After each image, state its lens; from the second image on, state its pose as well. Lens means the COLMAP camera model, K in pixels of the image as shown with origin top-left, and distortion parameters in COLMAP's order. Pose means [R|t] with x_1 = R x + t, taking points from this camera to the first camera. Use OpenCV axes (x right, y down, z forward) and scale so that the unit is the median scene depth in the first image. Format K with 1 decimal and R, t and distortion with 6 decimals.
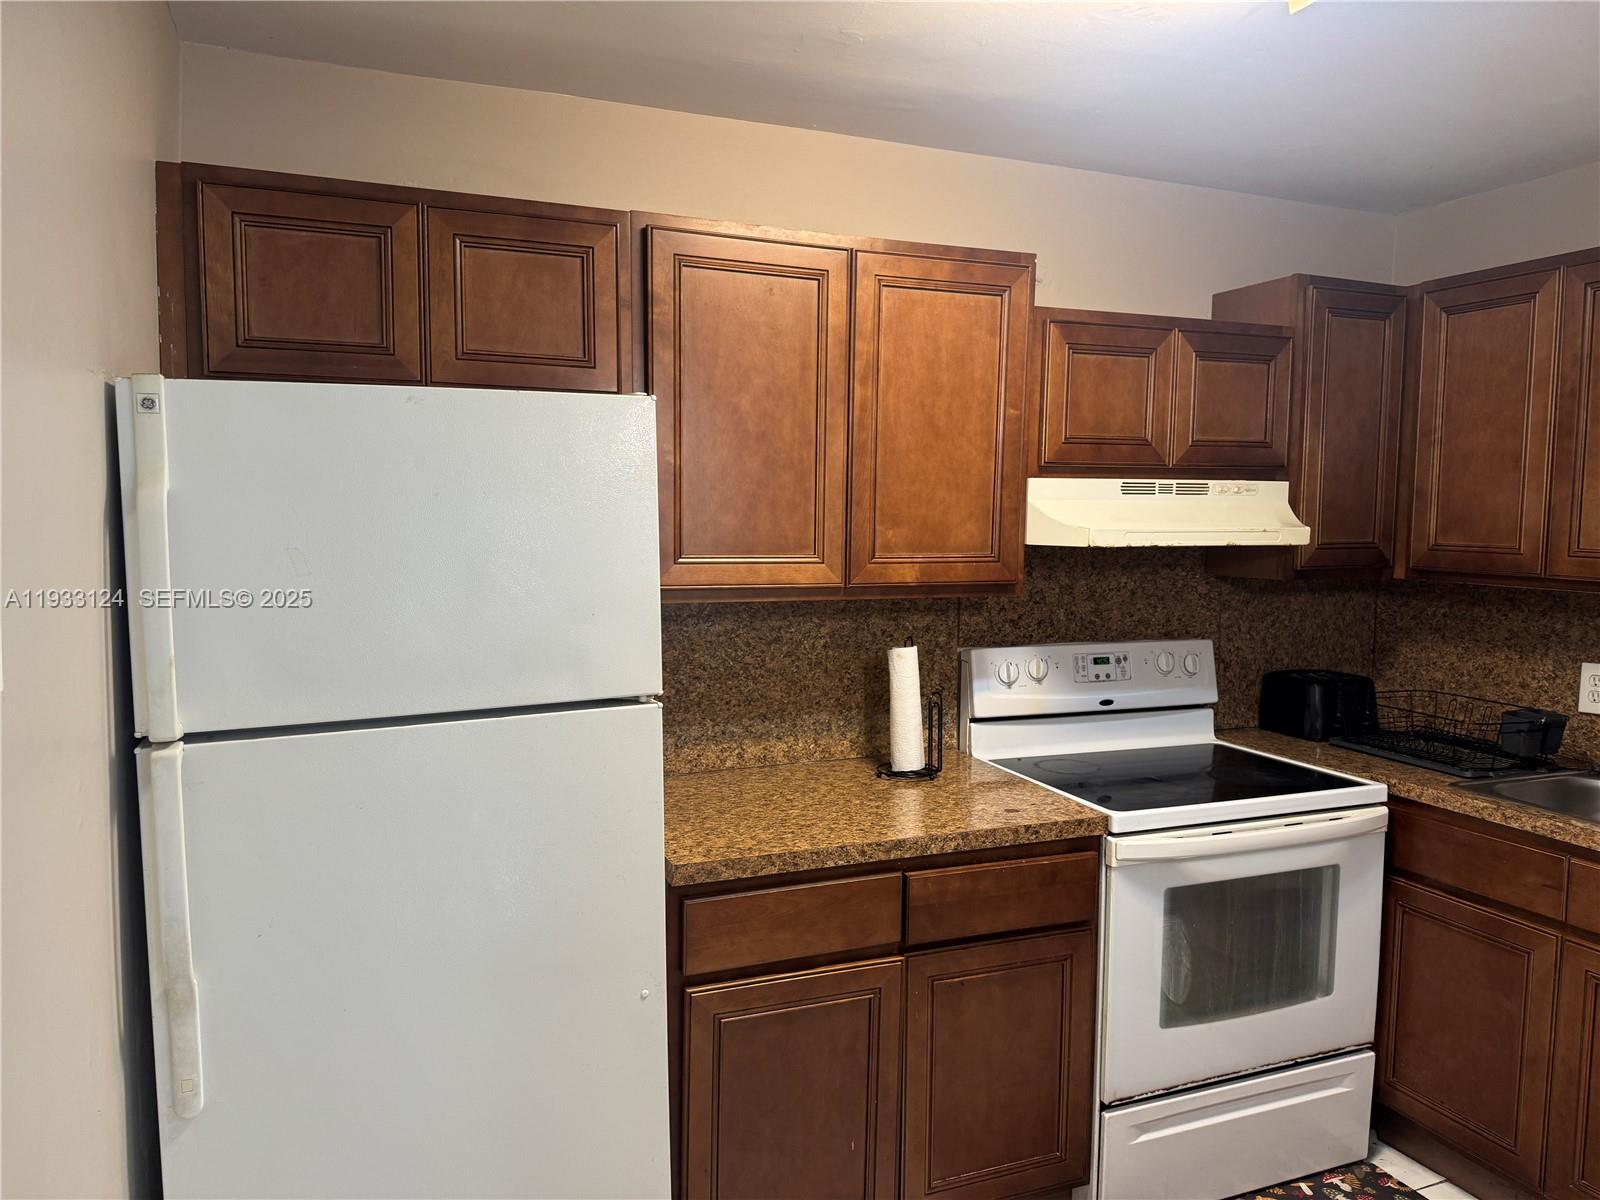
lens RADIAL K [[1127.9, 0, 807.4], [0, 1127.9, 605.8], [0, 0, 1]] dist [0.069582, -0.086158]
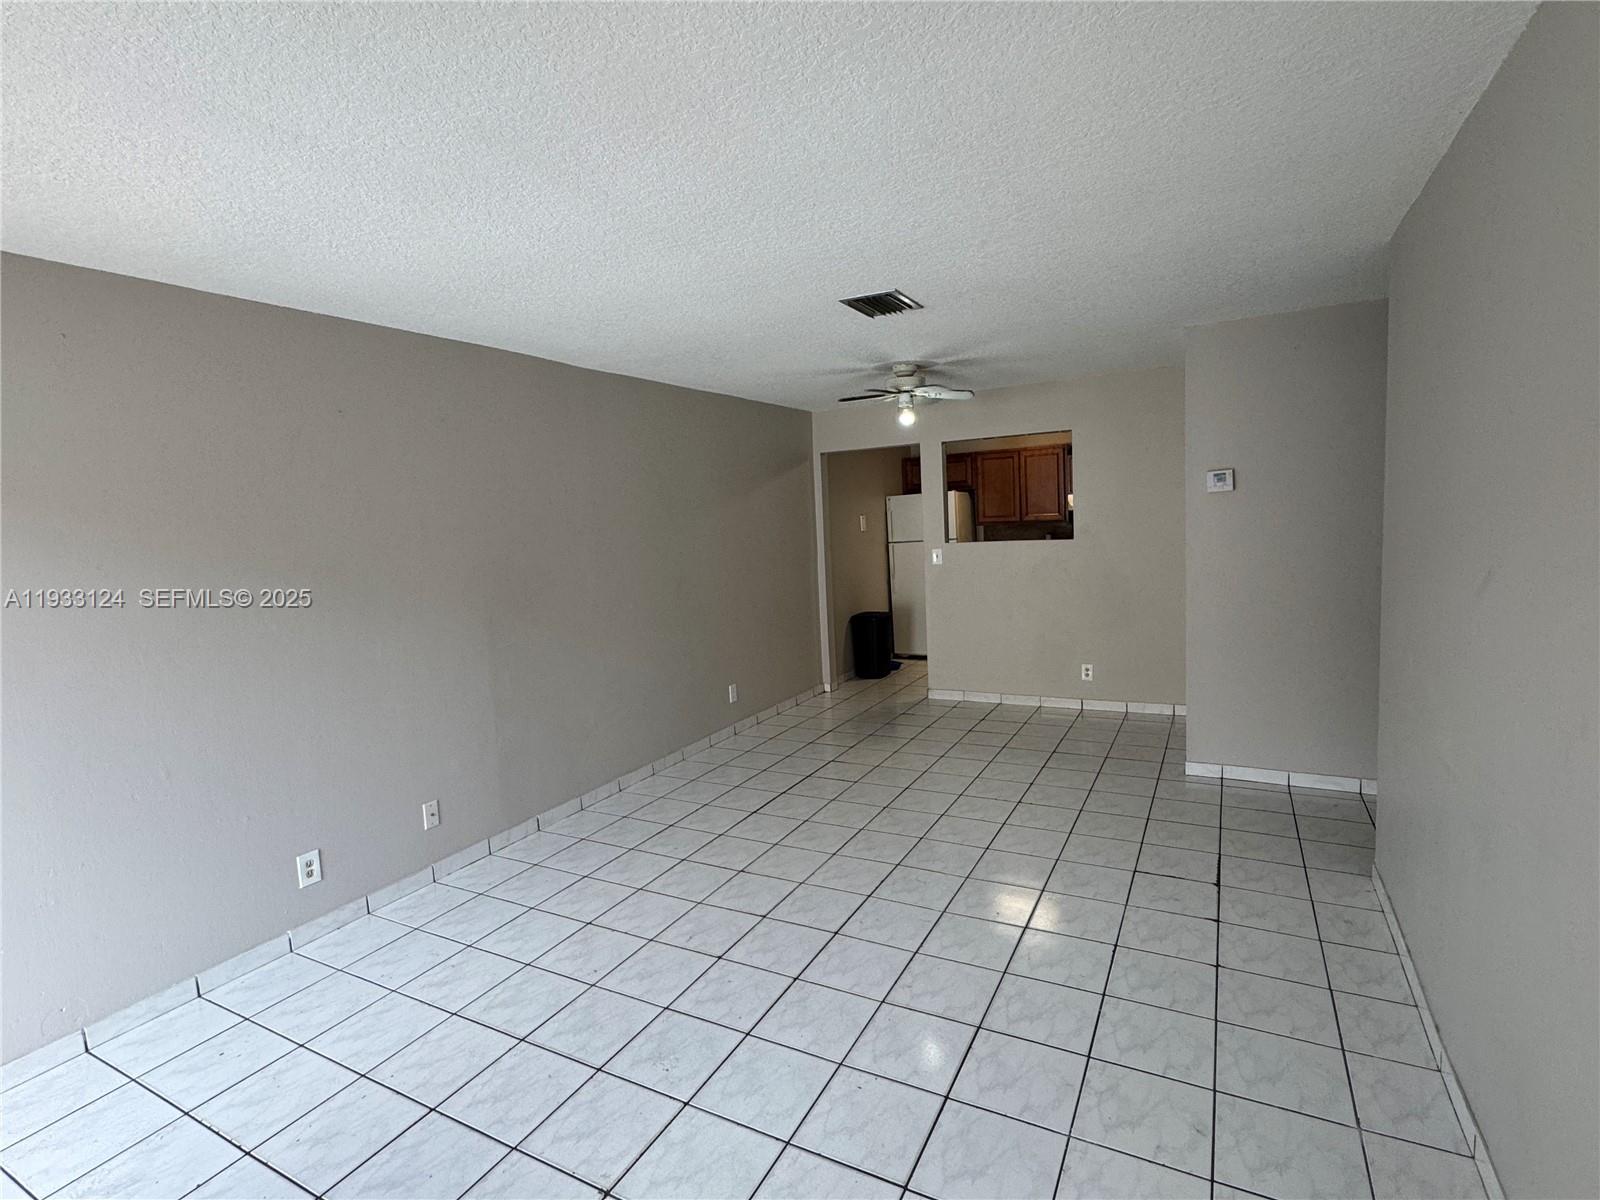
lens RADIAL K [[803.6, 0, 792.3], [0, 803.6, 578.3], [0, 0, 1]] dist [-0.004046, -0.000509]
pose [[0.632189, 0.013917, -0.774689, 1.905956], [-0.015913, 0.999861, 0.004977, 0.204510], [0.774651, 0.009181, 0.632323, -1.737235]]
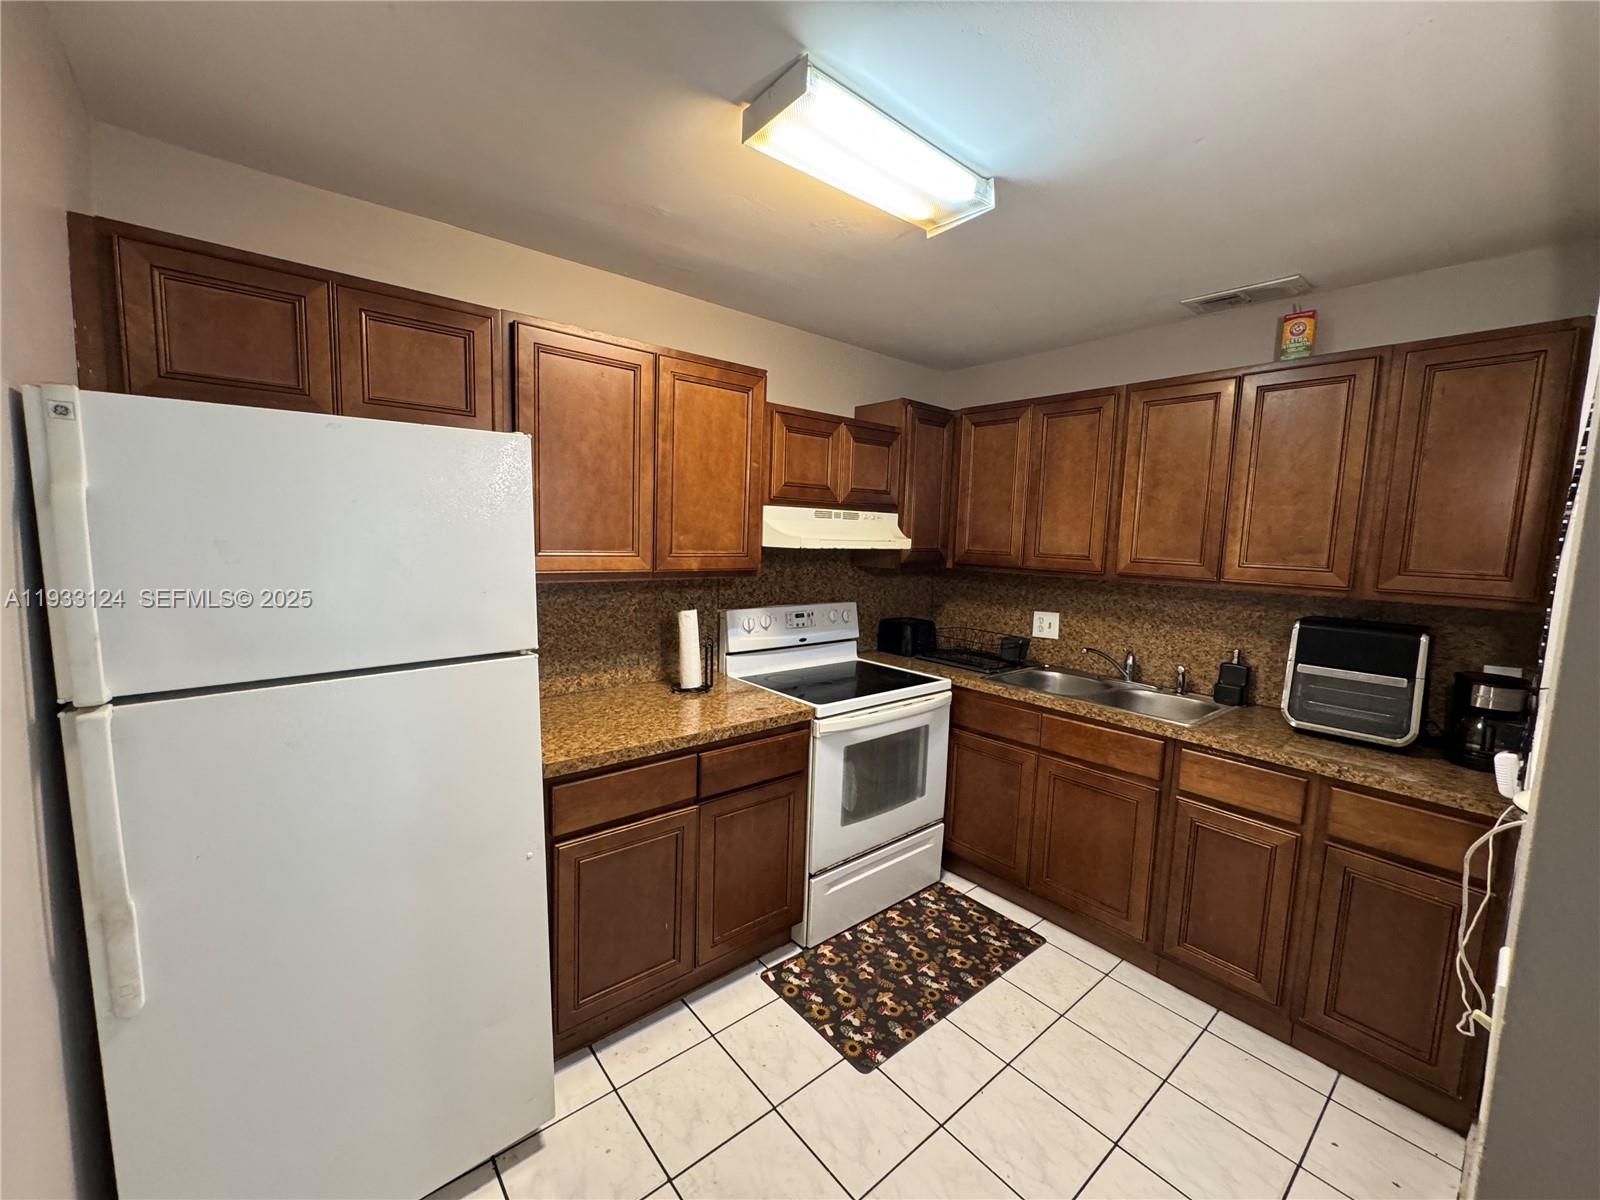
lens RADIAL K [[641.7, 0, 799.1], [0, 641.7, 600.3], [0, 0, 1]] dist [-0.003093, 0.000696]
pose [[0.950632, -0.013616, 0.310020, -0.046451], [0.005341, 0.999607, 0.027525, -0.001463], [-0.310273, -0.024511, 0.950331, 0.095538]]
